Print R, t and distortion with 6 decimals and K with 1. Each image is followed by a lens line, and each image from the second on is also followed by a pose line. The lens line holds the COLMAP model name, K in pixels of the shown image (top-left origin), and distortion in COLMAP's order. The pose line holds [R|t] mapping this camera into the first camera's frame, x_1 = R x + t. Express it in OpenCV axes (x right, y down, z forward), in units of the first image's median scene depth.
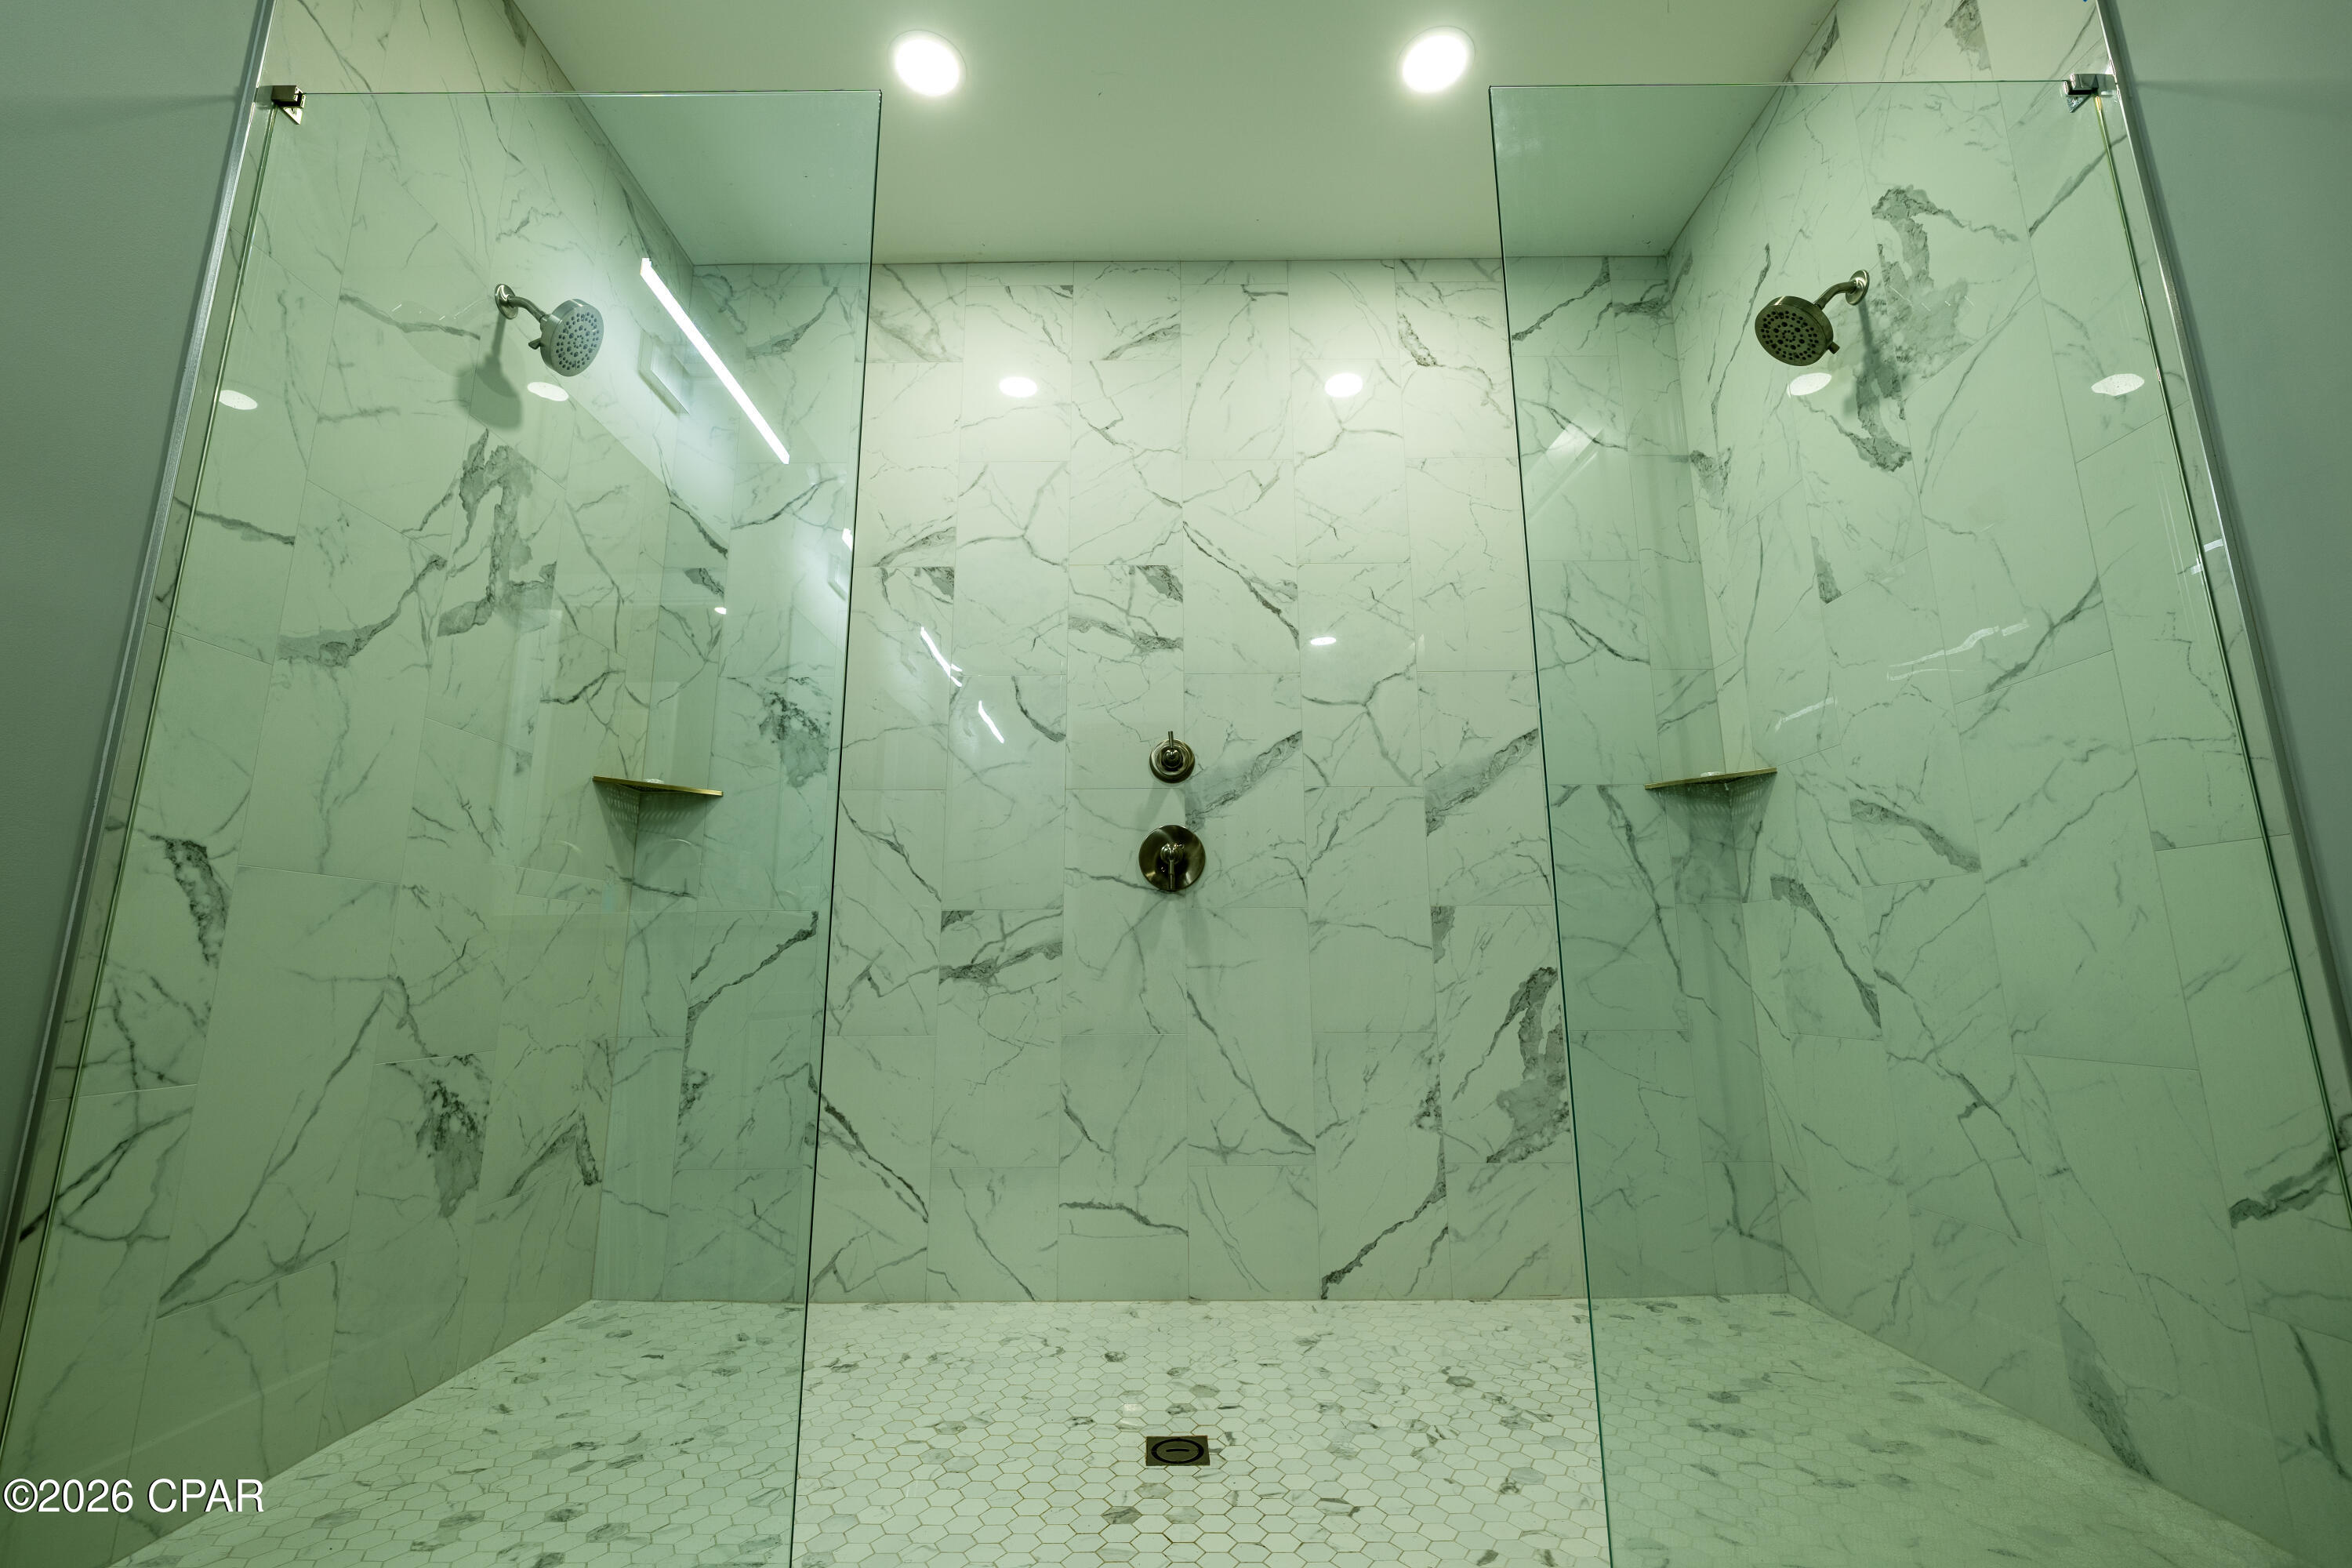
lens RADIAL K [[977.5, 0, 1176.7], [0, 977.5, 783.9], [0, 0, 1]] dist [-0.002961, 0.000937]
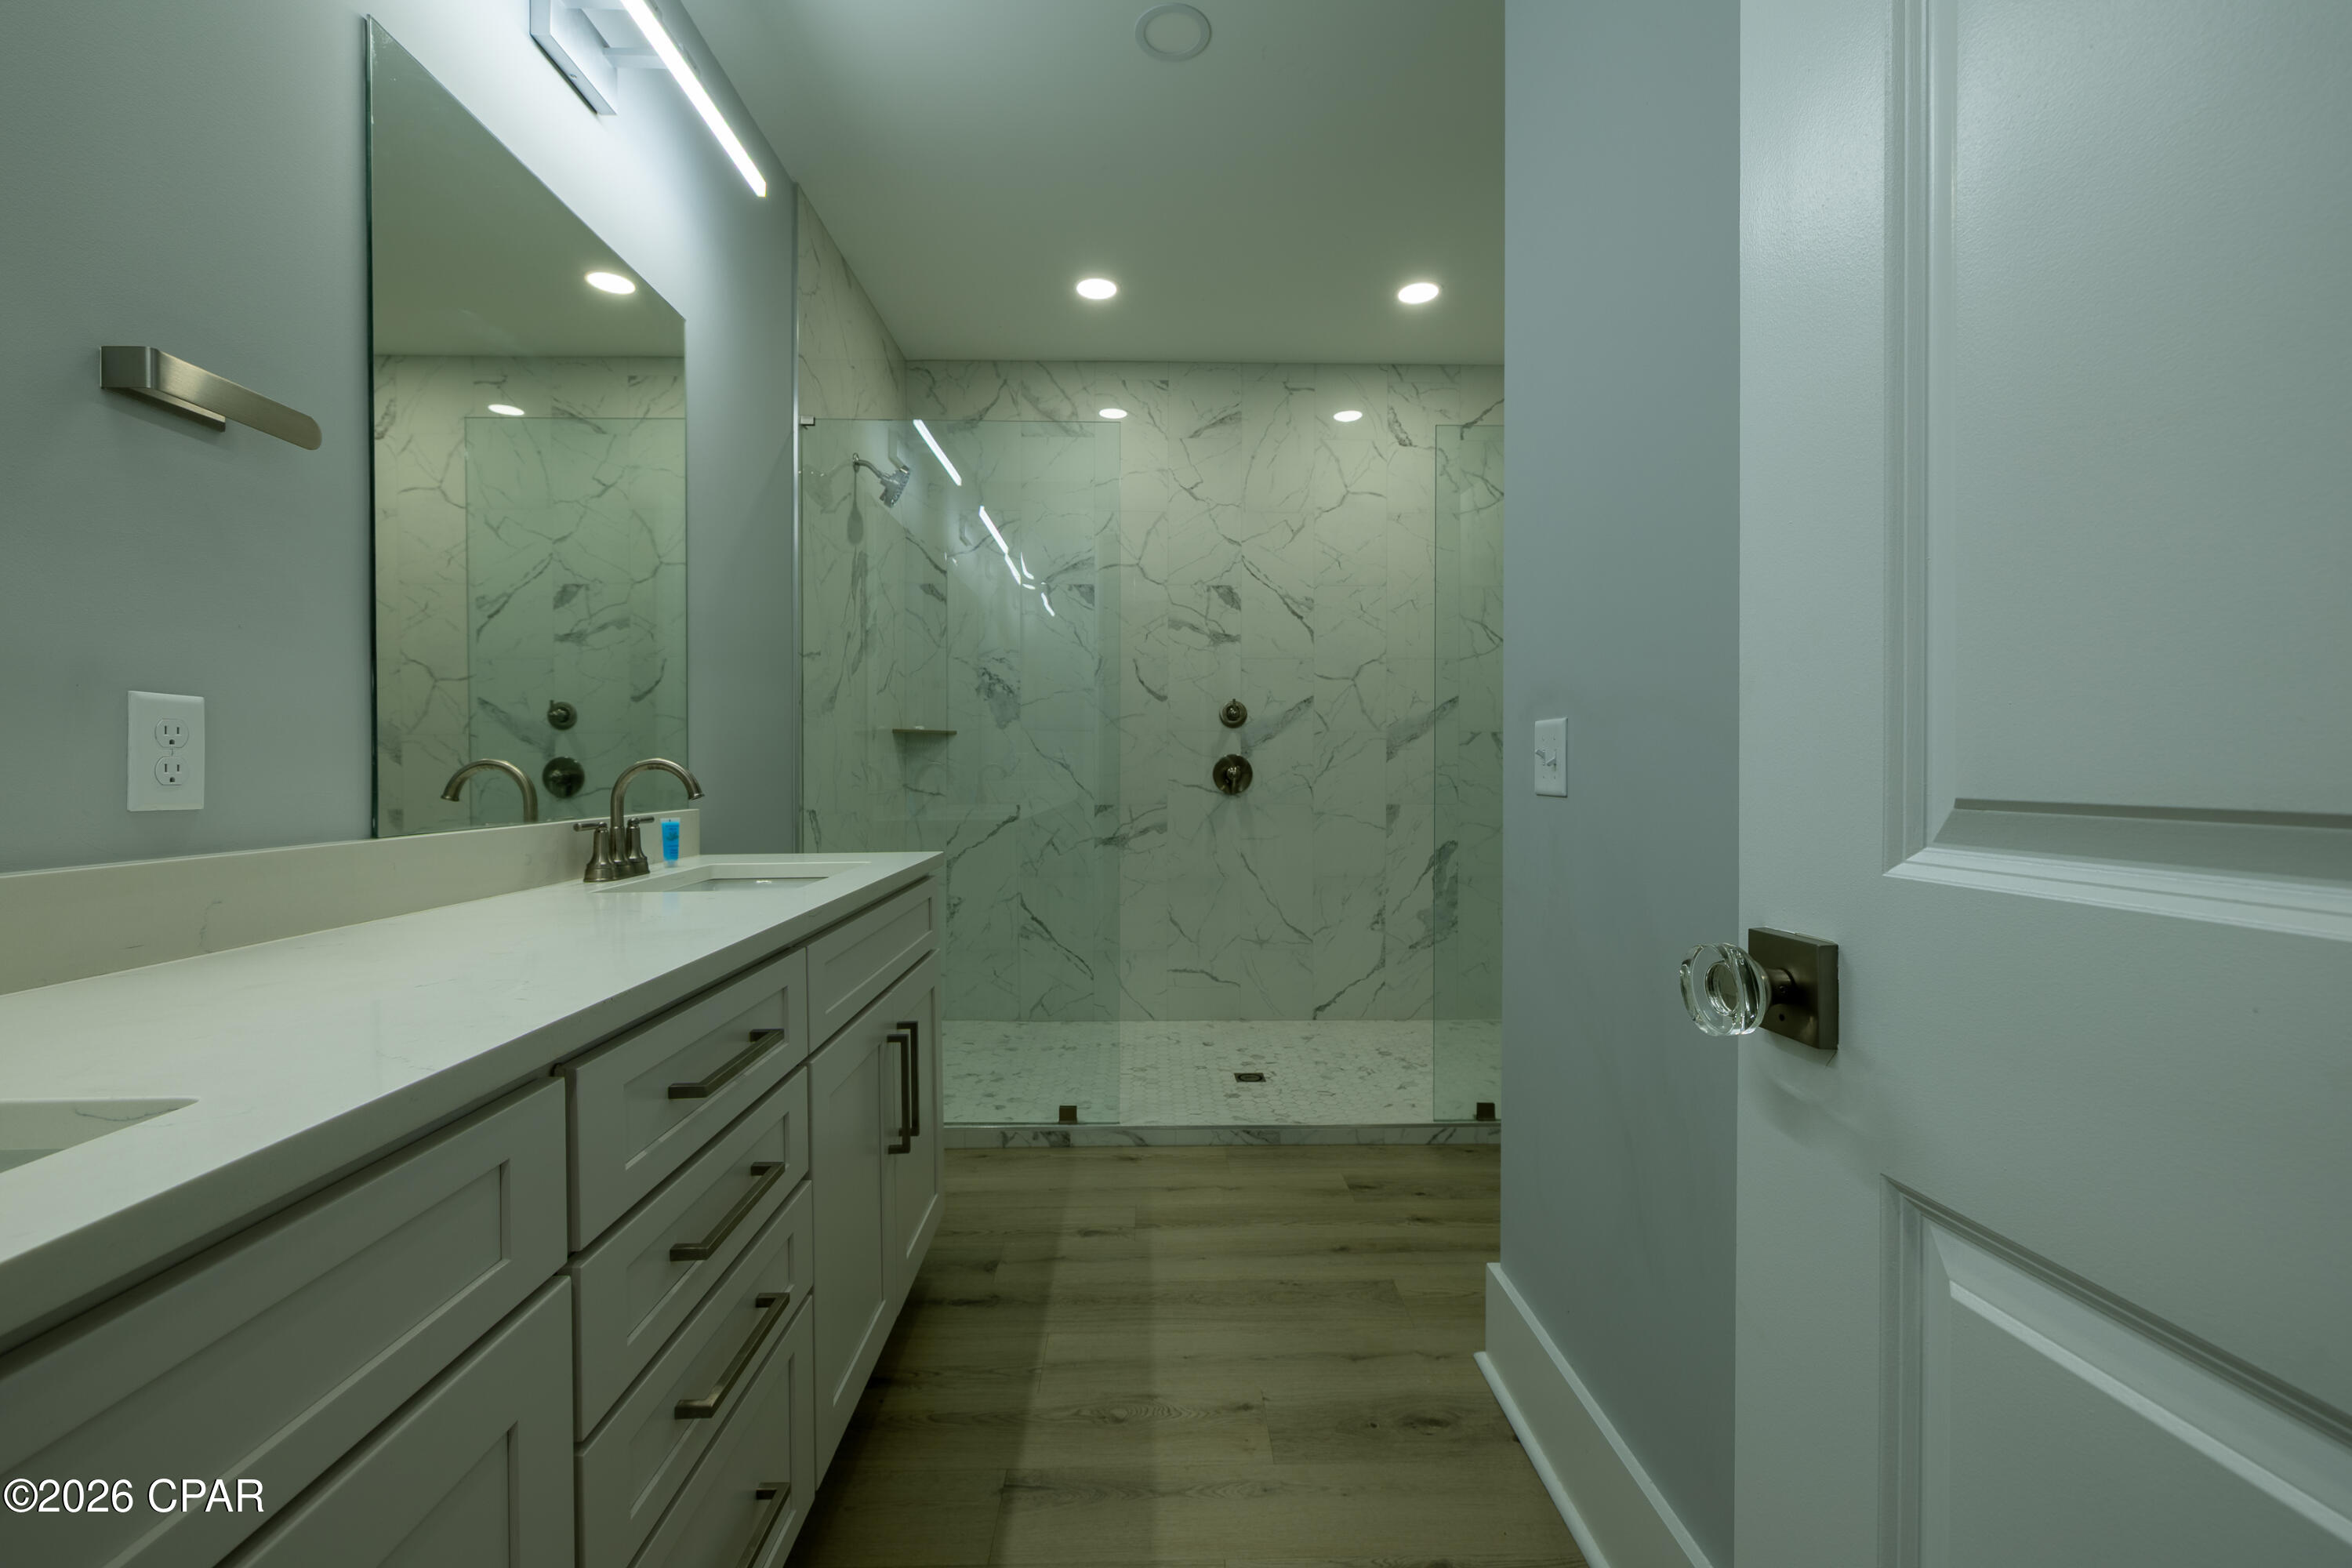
lens RADIAL K [[977.5, 0, 1175.4], [0, 977.5, 778.6], [0, 0, 1]] dist [-0.002961, 0.000937]
pose [[0.999618, 0.007582, 0.026559, -0.146635], [-0.012859, 0.978766, 0.204578, -0.255949], [-0.024444, -0.204841, 0.978490, -0.623152]]
